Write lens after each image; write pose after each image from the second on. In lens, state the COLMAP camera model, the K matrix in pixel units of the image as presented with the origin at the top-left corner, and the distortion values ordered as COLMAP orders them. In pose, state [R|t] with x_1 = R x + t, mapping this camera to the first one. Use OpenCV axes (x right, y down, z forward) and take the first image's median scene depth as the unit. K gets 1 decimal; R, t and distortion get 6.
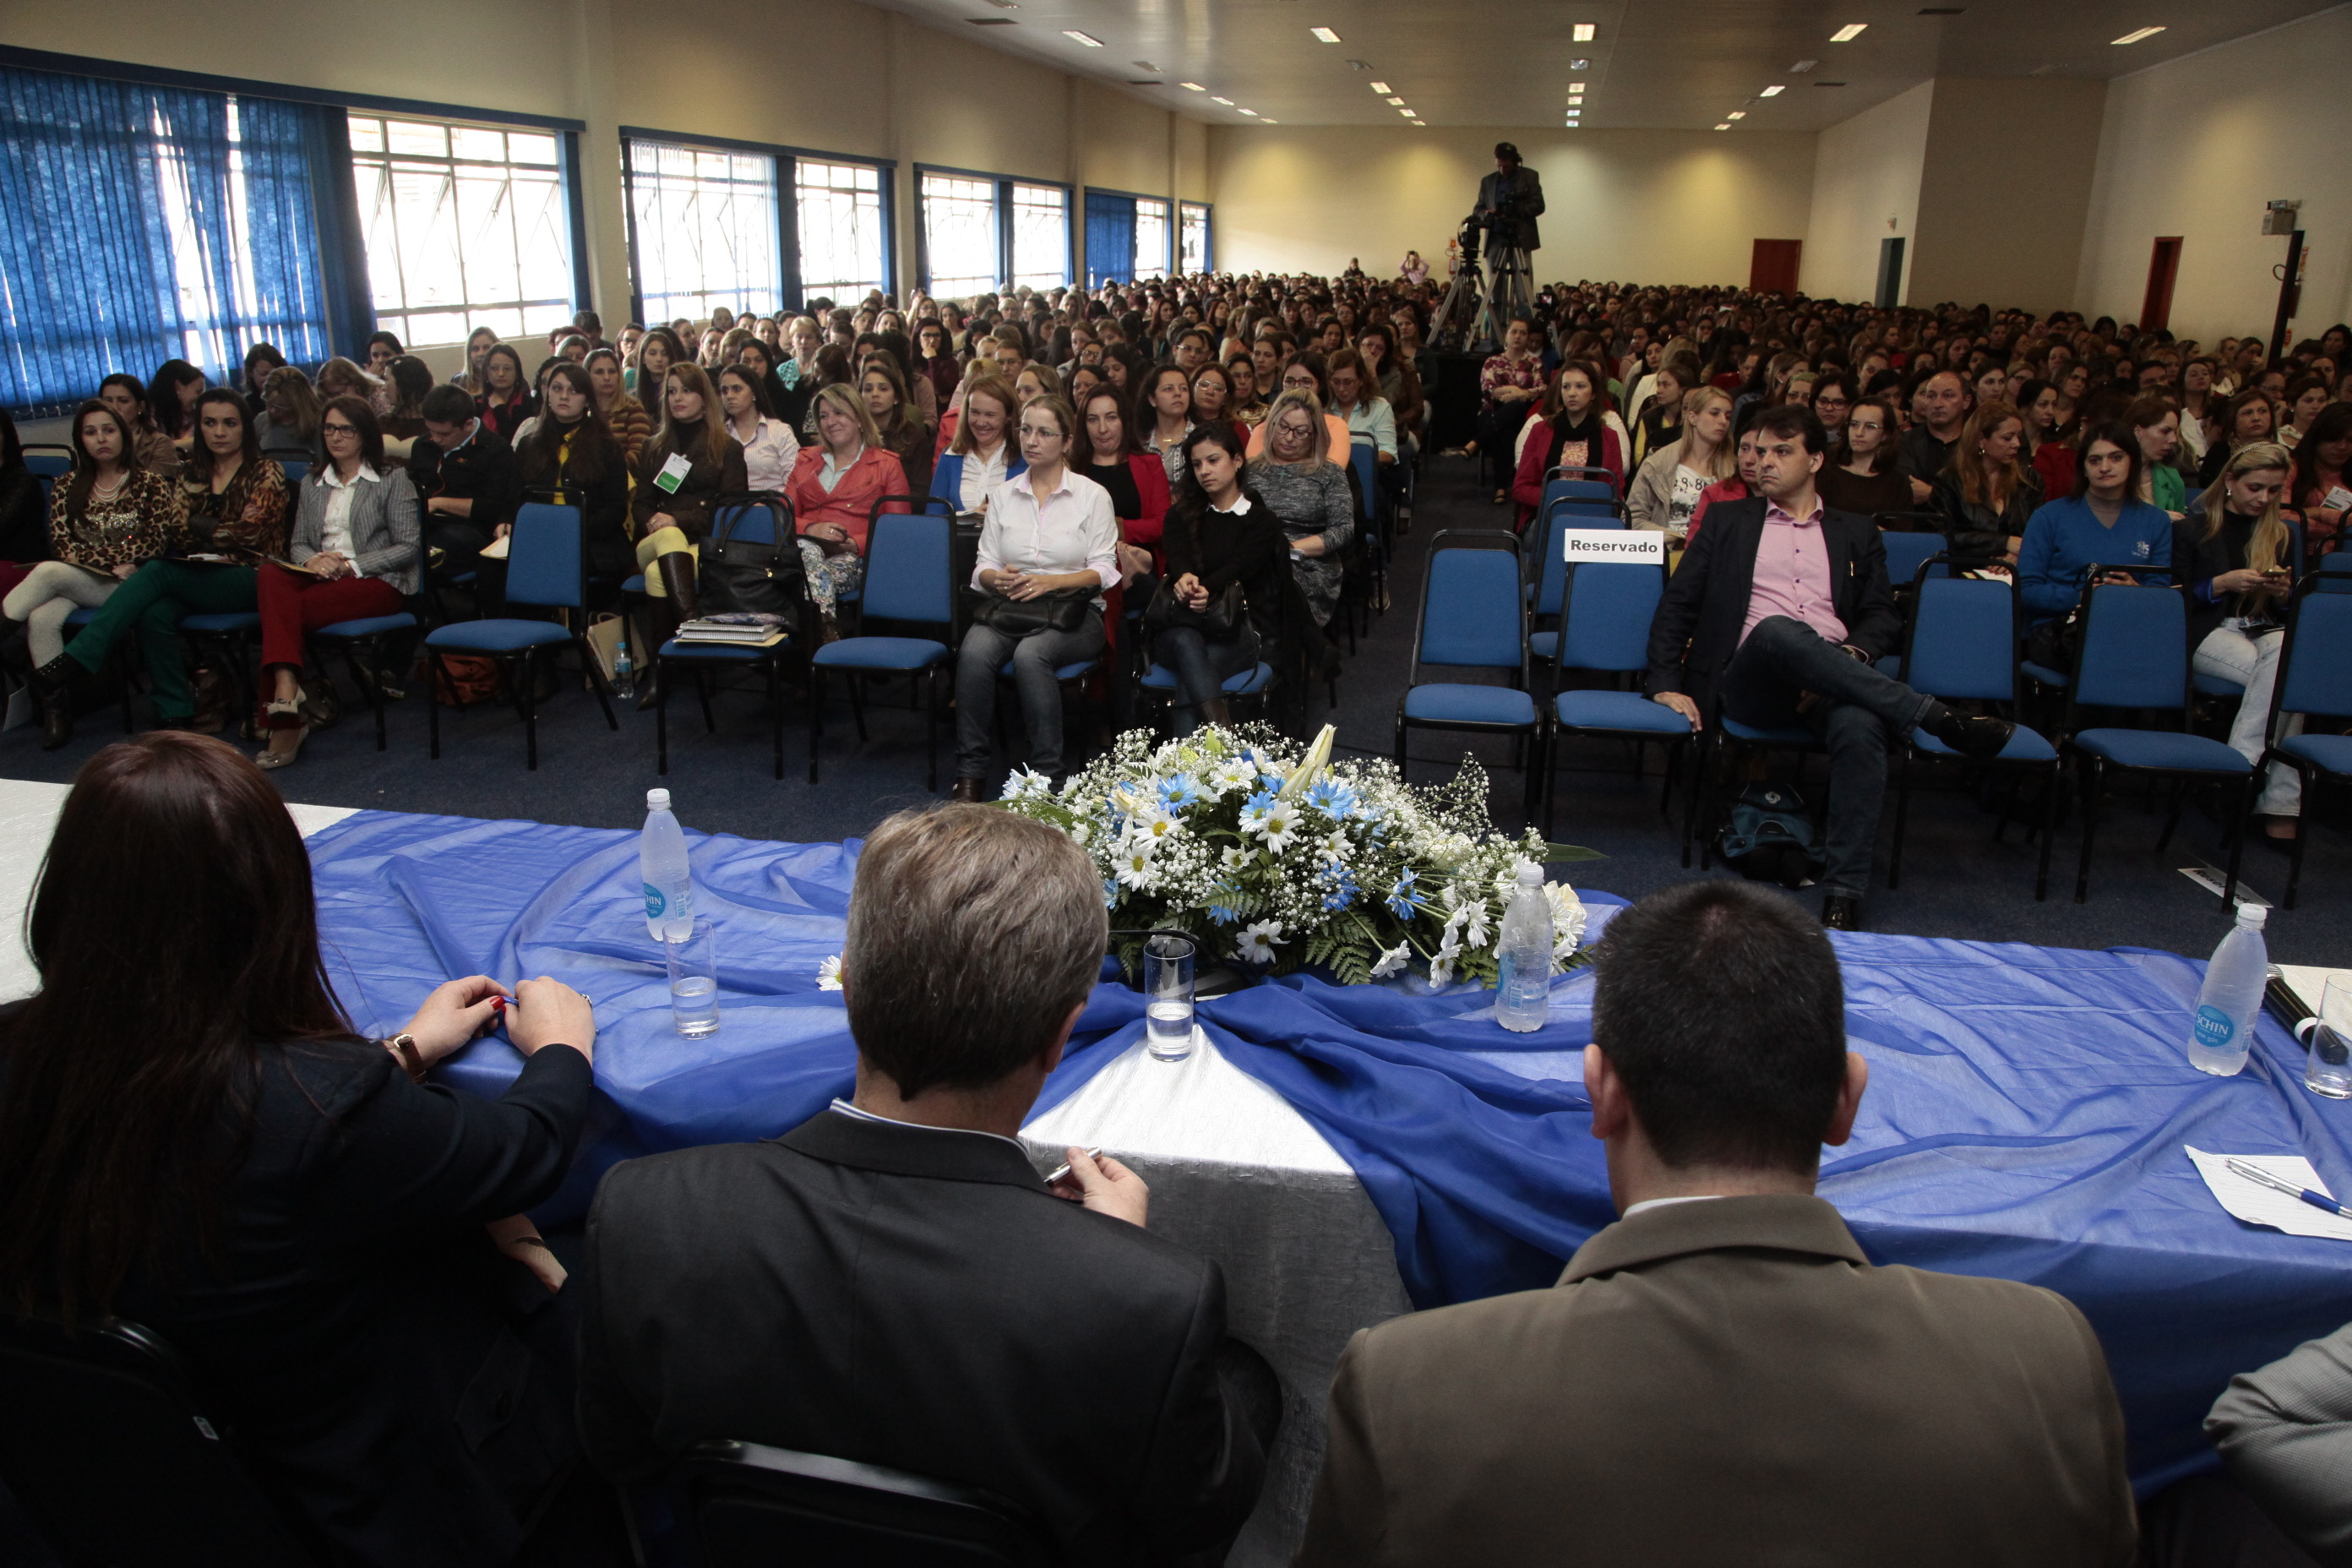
lens RADIAL K [[1616.8, 0, 1158.4], [0, 1616.8, 816.9], [0, 0, 1]] dist [-0.129058, 0.075890]
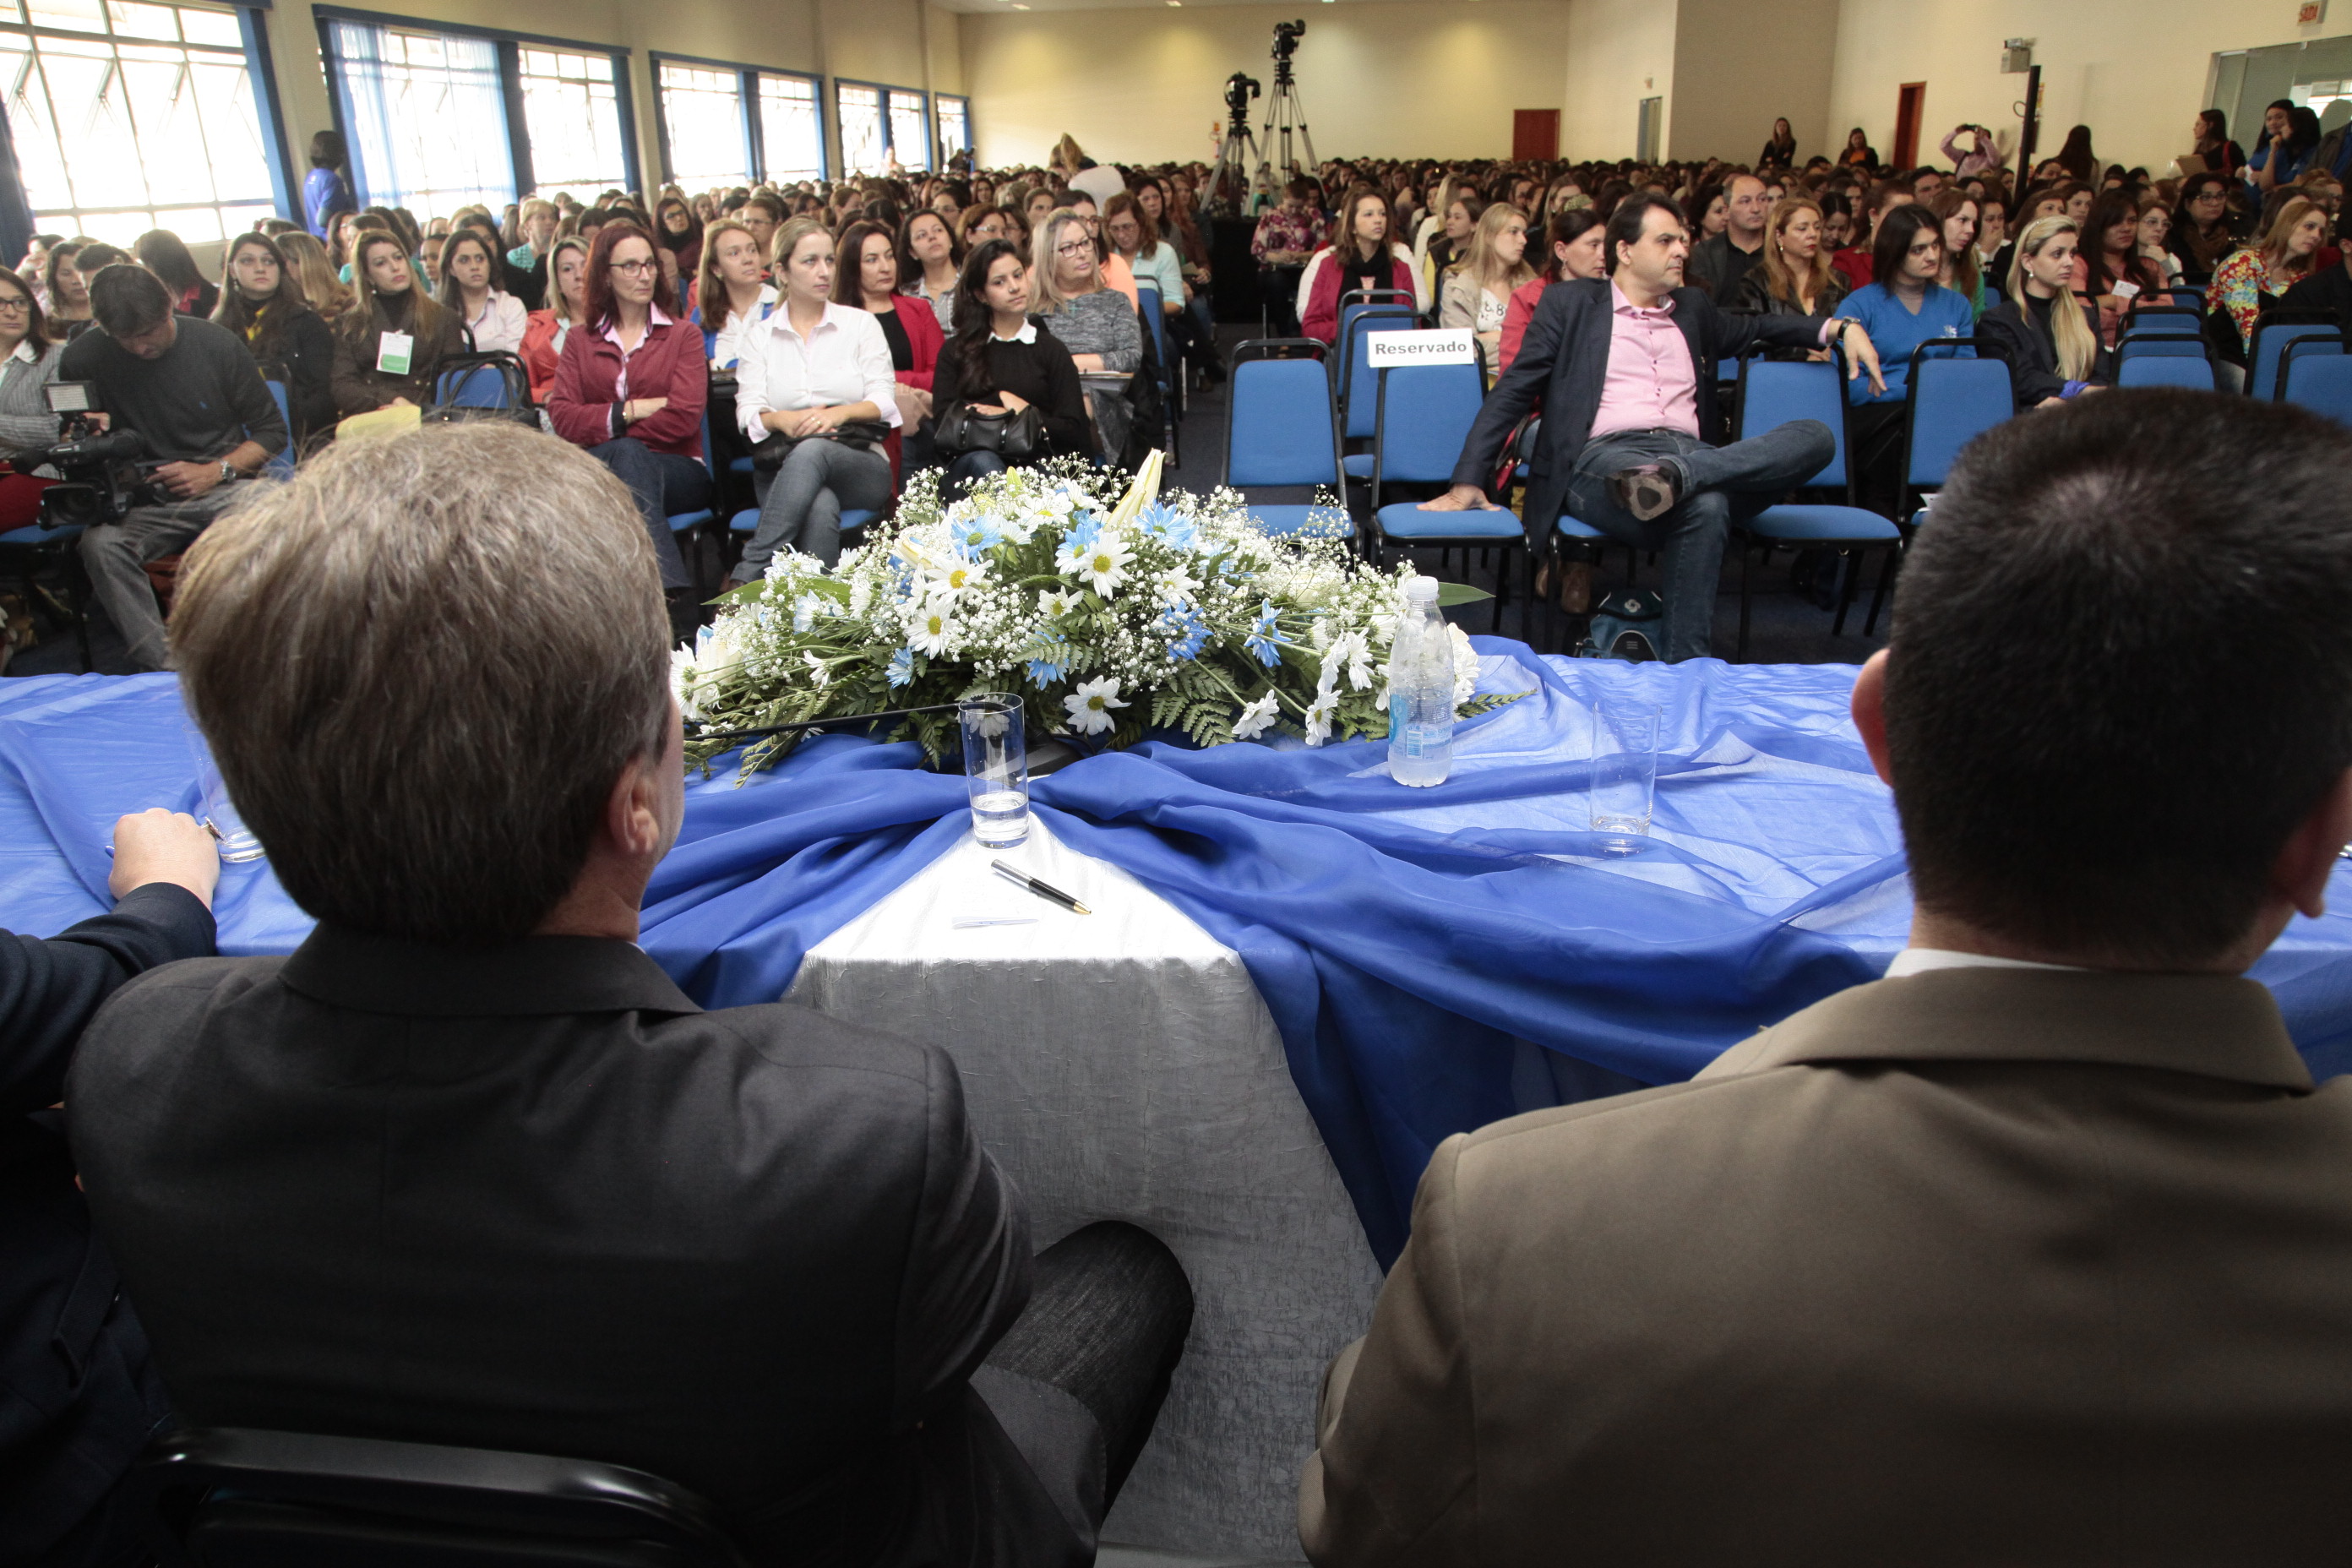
lens RADIAL K [[1619.7, 0, 1159.2], [0, 1619.7, 793.7], [0, 0, 1]] dist [-0.122948, 0.074036]
pose [[0.989572, -0.083022, 0.117701, -0.003530], [0.078115, 0.995895, 0.045722, 0.083798], [-0.121014, -0.036051, 0.991996, 0.187126]]
